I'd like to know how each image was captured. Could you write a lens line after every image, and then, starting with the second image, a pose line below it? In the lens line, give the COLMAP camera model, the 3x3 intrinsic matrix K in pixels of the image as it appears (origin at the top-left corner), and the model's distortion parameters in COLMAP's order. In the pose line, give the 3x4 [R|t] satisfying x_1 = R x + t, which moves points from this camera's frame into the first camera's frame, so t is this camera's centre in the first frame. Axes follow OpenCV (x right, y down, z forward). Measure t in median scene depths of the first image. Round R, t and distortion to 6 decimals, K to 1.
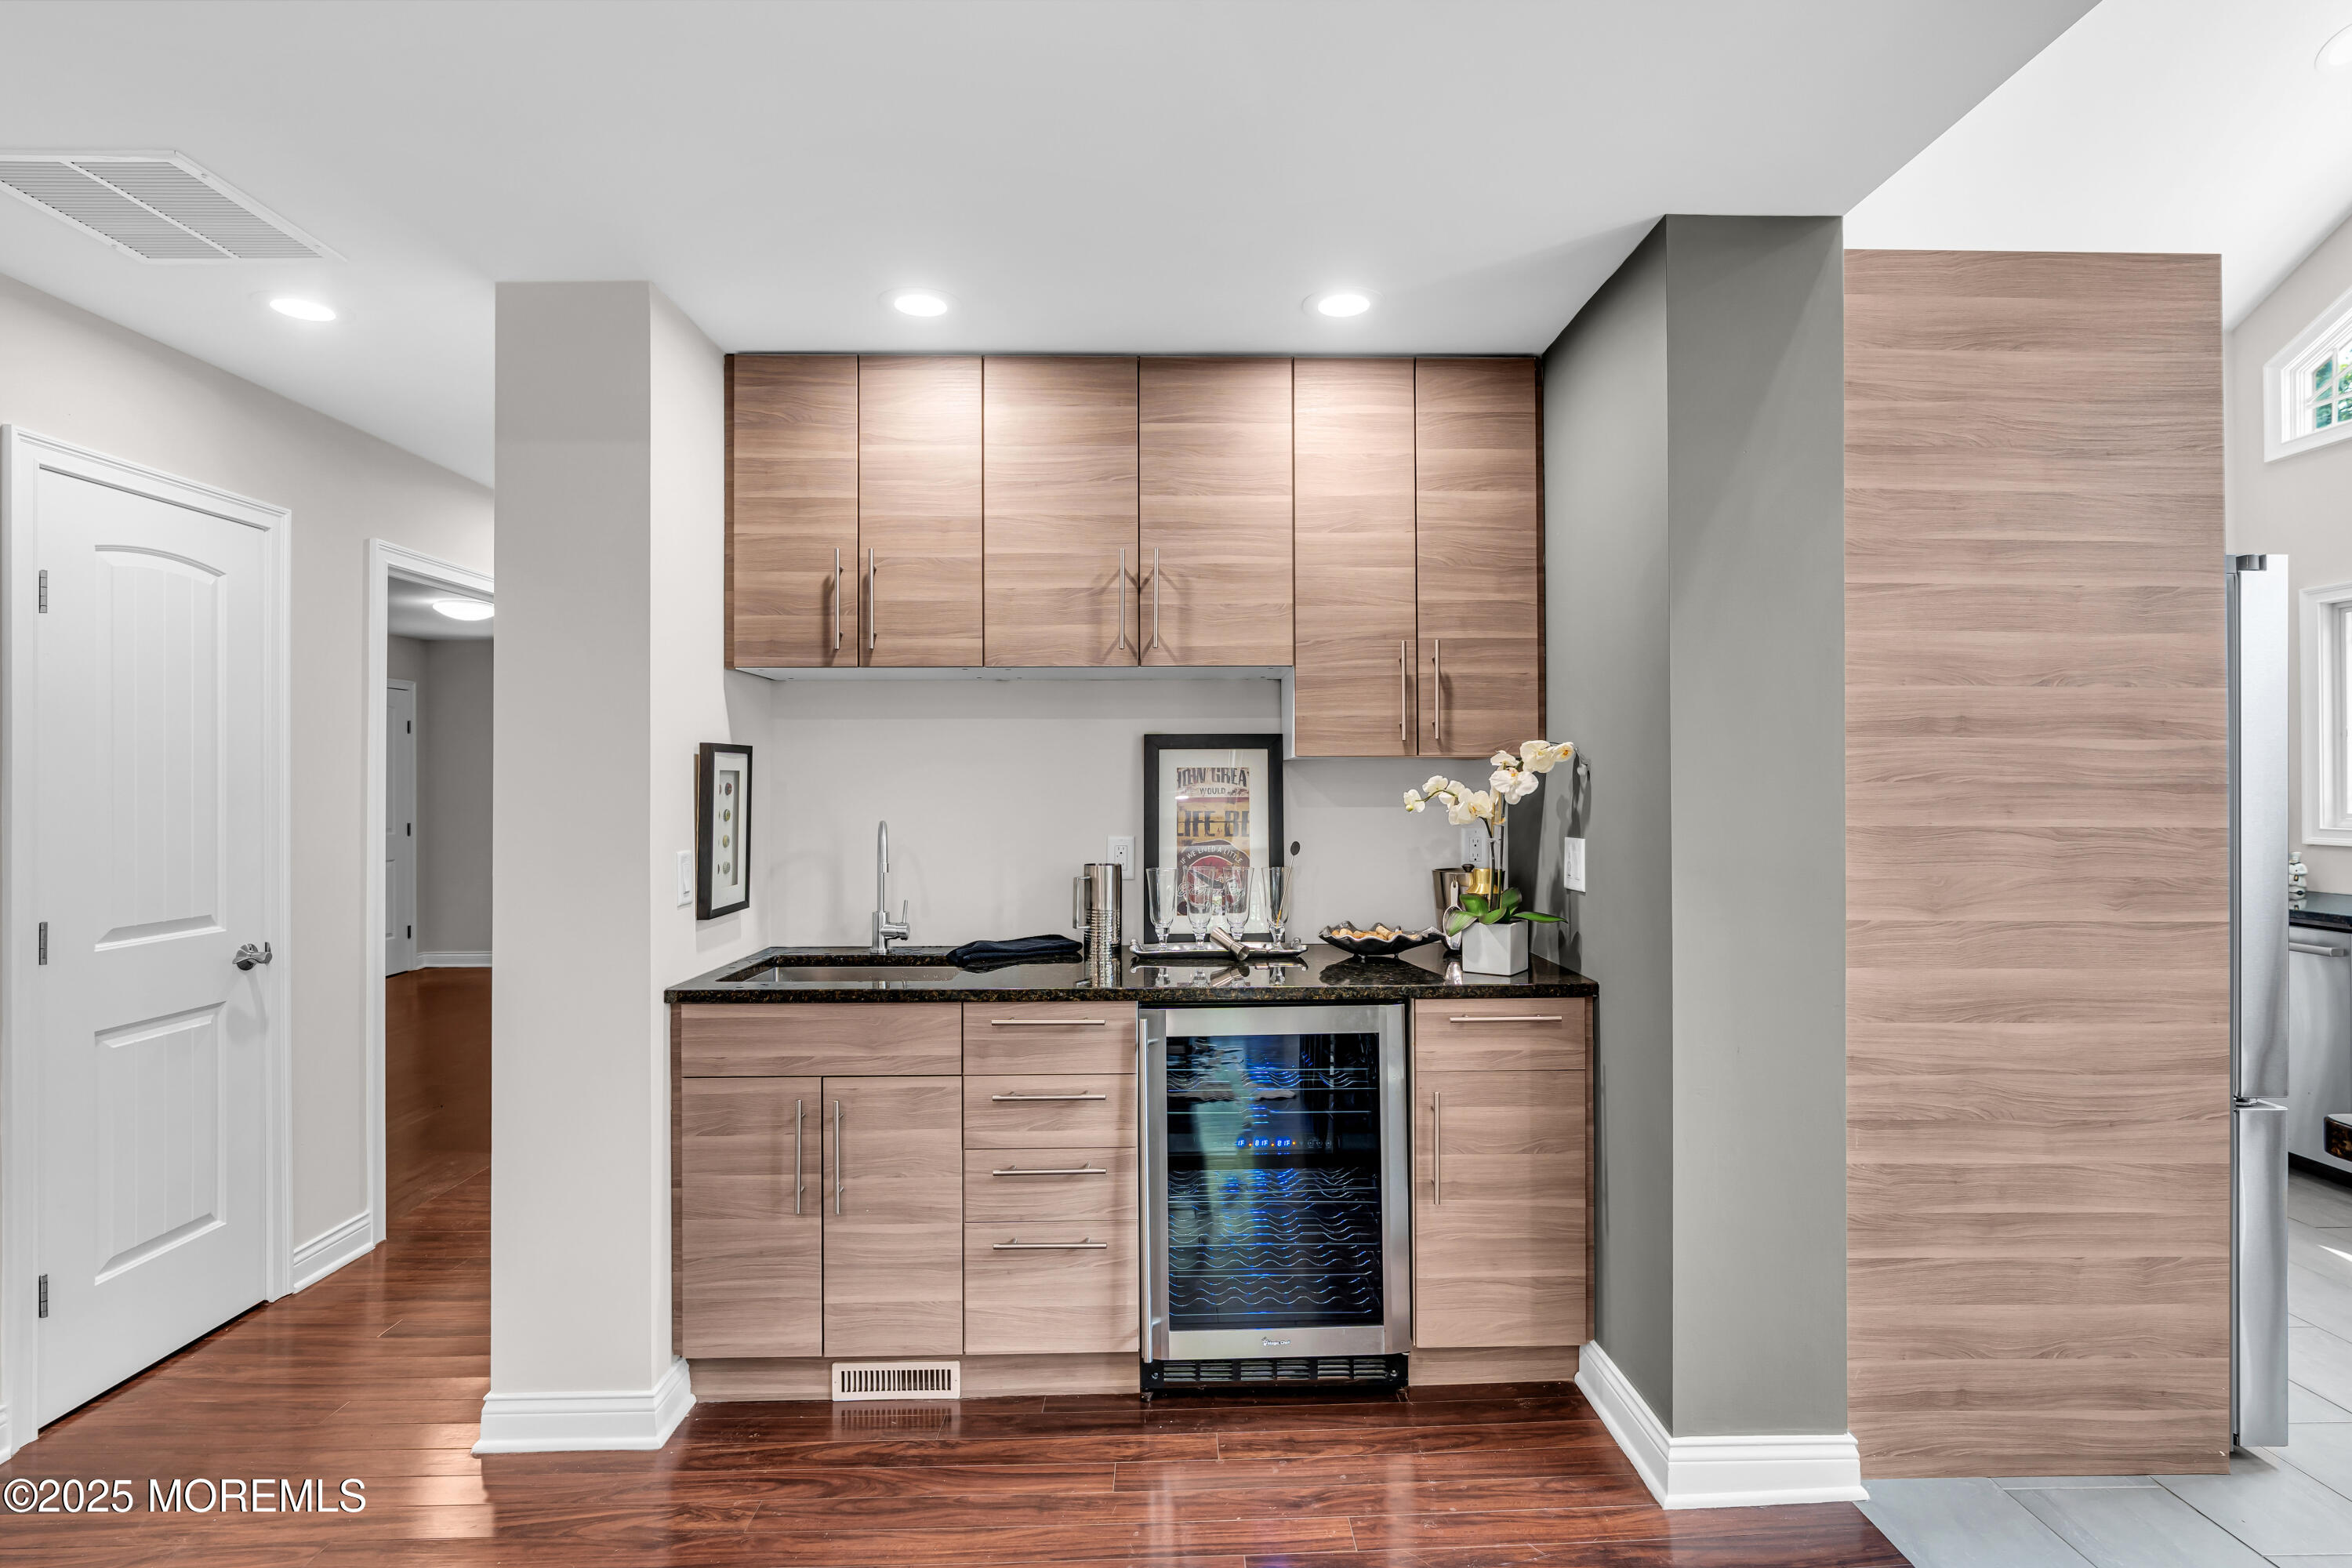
lens RADIAL K [[1081.0, 0, 1184.1], [0, 1081.0, 779.7], [0, 0, 1]] dist [-0.008656, 0.004723]
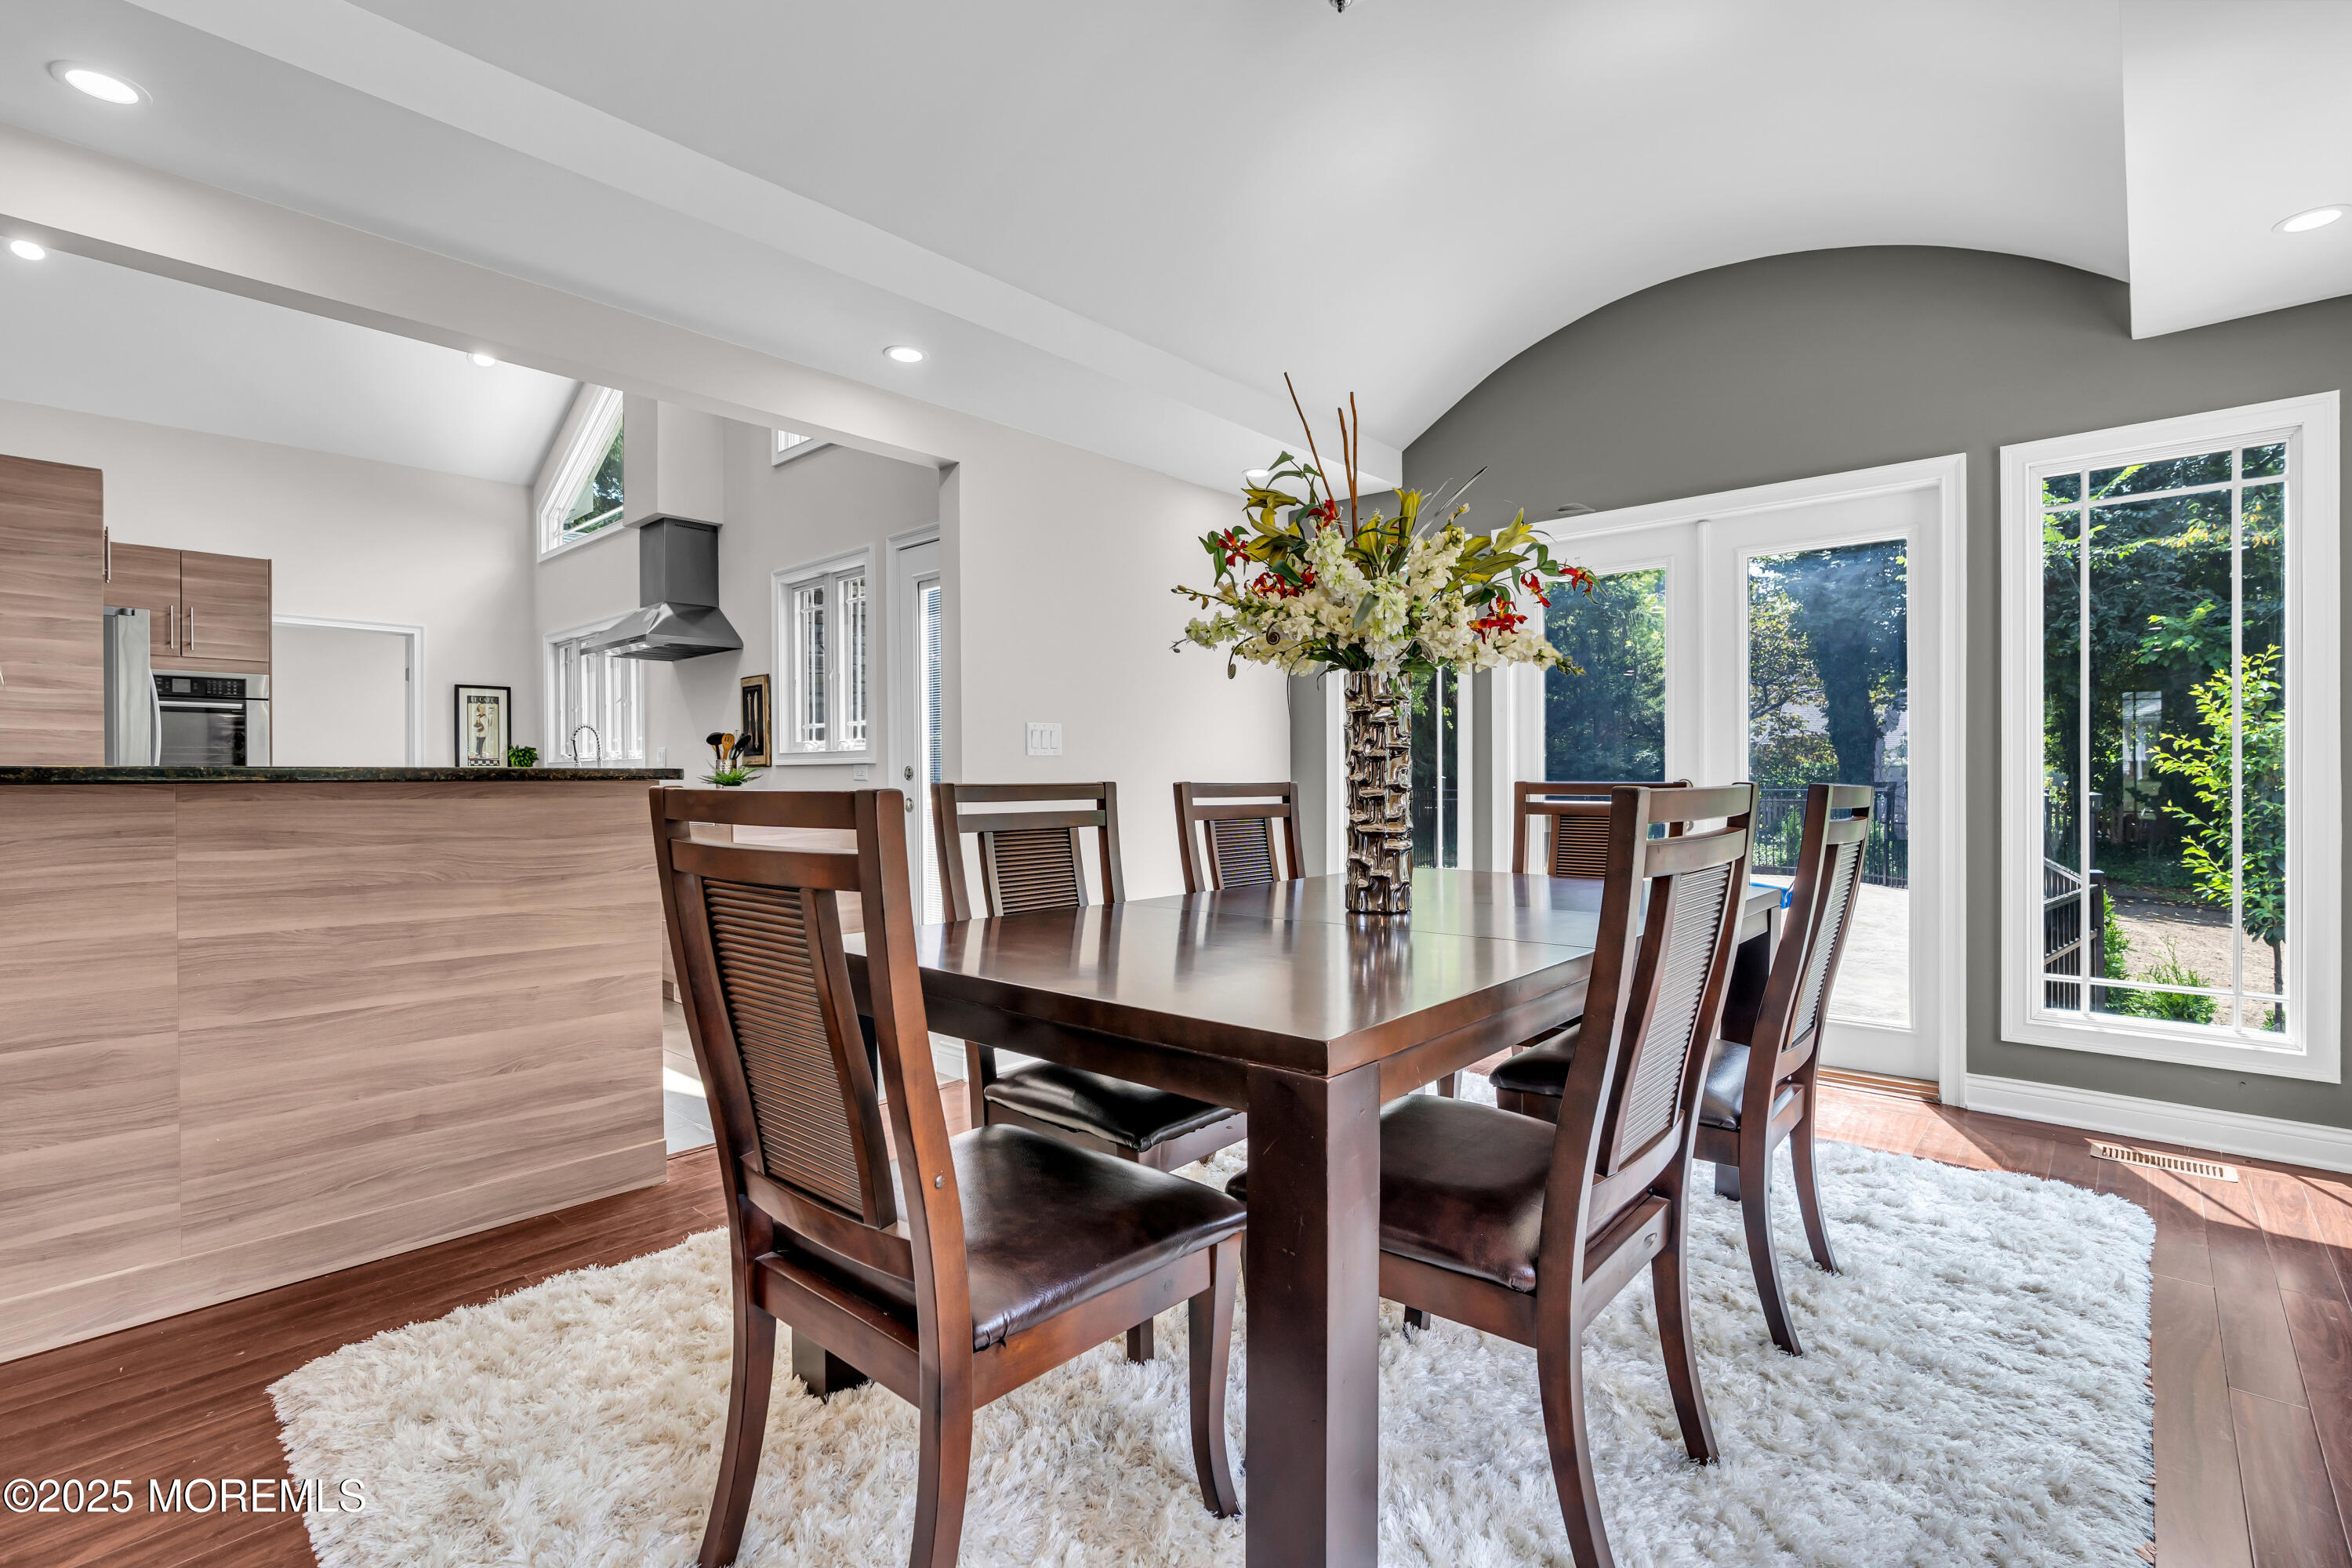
lens RADIAL K [[1081.0, 0, 1185.8], [0, 1081.0, 786.3], [0, 0, 1]] dist [-0.008656, 0.004723]
pose [[0.693345, -0.006308, 0.720578, 0.803220], [0.000580, 0.999966, 0.008196, 0.121920], [-0.720605, -0.005265, 0.693326, -1.838188]]
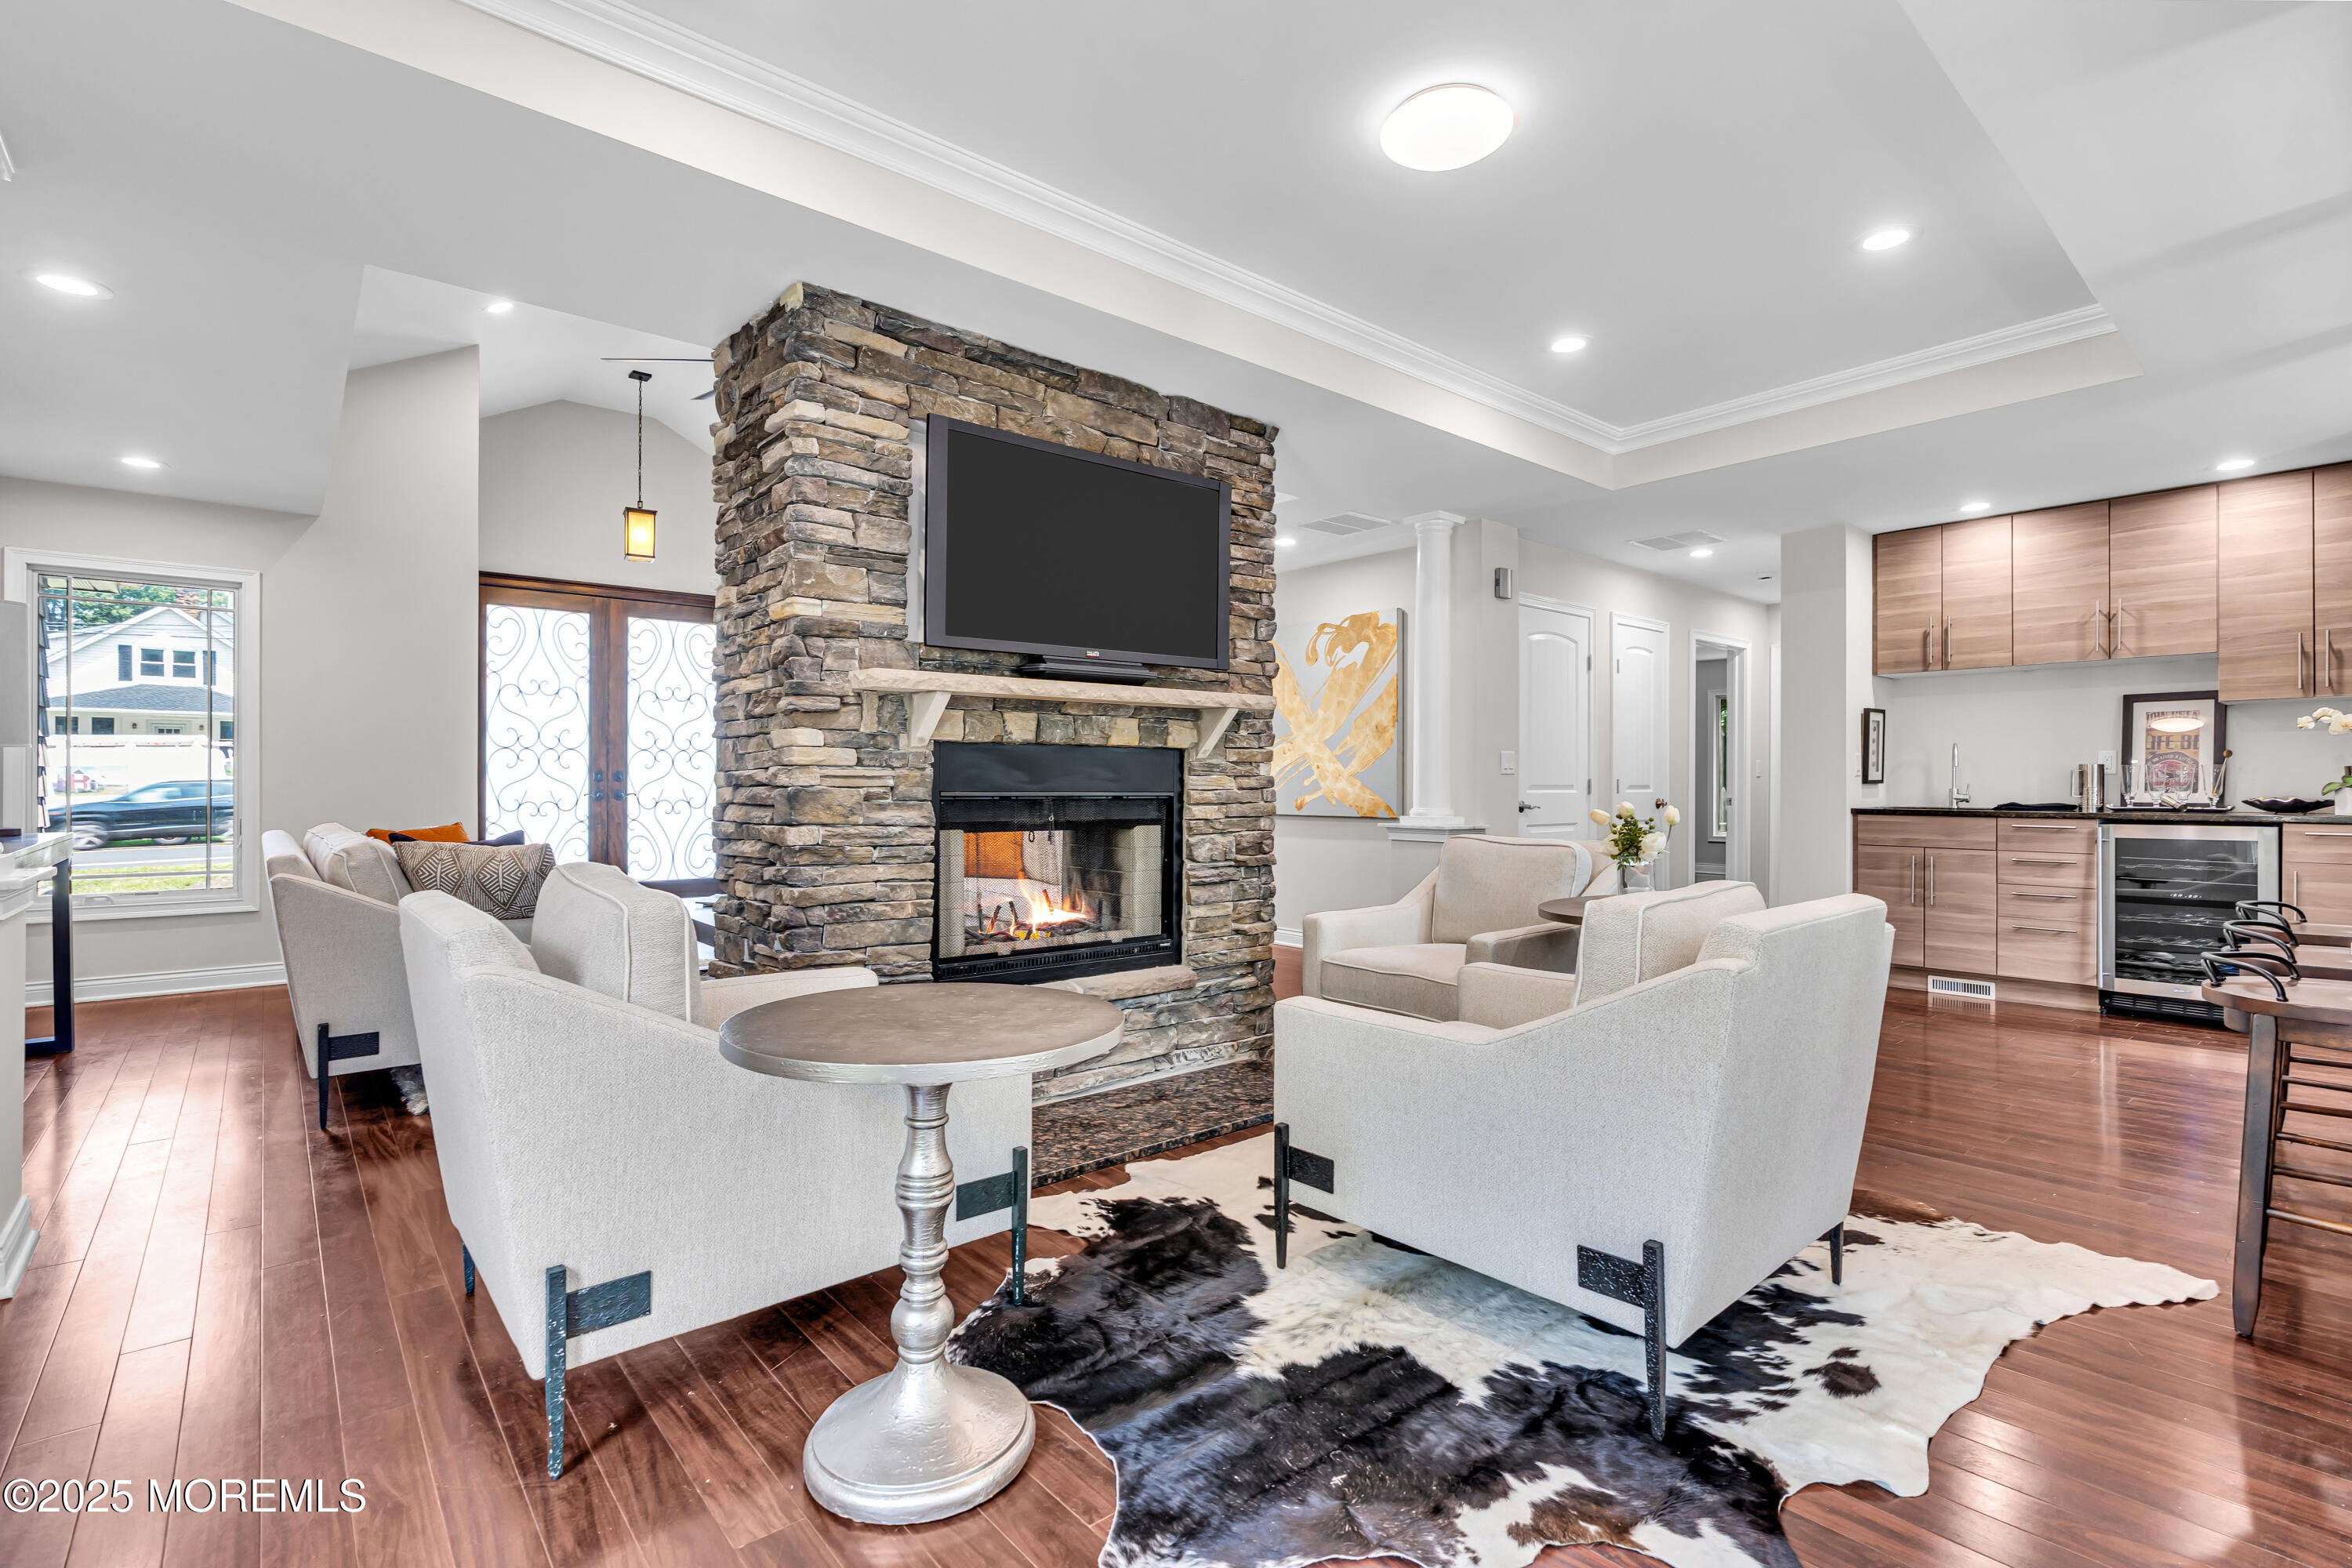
lens RADIAL K [[1081.0, 0, 1195.9], [0, 1081.0, 777.6], [0, 0, 1]] dist [-0.008656, 0.004723]
pose [[0.632884, 0.001409, -0.774246, 0.470081], [-0.001282, 0.999999, 0.000772, 0.122112], [0.774246, 0.000504, 0.632885, -1.686728]]
